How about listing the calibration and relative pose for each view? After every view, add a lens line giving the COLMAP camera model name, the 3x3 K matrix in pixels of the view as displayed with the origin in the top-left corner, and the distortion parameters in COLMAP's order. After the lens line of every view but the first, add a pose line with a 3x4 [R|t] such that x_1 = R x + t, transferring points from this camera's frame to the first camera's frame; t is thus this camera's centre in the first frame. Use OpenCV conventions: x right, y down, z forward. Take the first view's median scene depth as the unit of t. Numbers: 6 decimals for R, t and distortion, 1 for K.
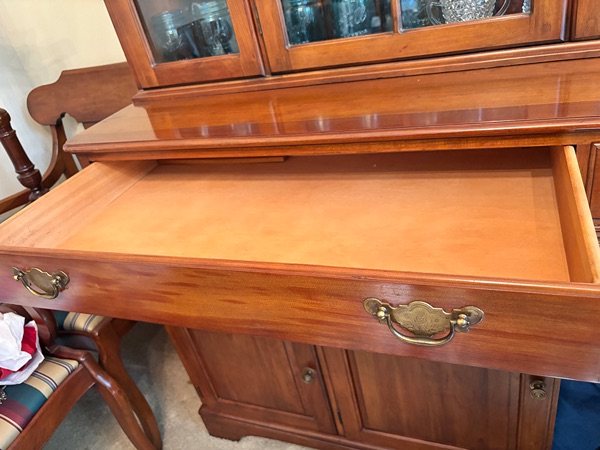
lens RADIAL K [[454.3, 0, 304.6], [0, 454.3, 212.4], [0, 0, 1]] dist [0.014289, -0.002038]
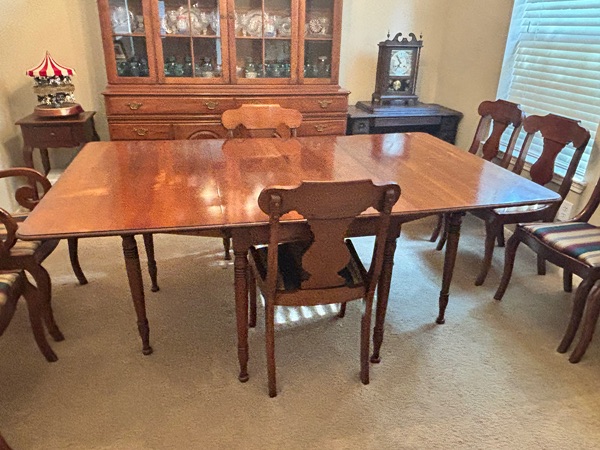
lens RADIAL K [[461.0, 0, 301.6], [0, 461.0, 233.4], [0, 0, 1]] dist [0.001210, -0.002589]
pose [[0.806946, -0.026617, 0.590025, -1.336228], [0.122133, 0.984912, -0.122602, 1.439985], [-0.577860, 0.170995, 0.798022, -2.362532]]
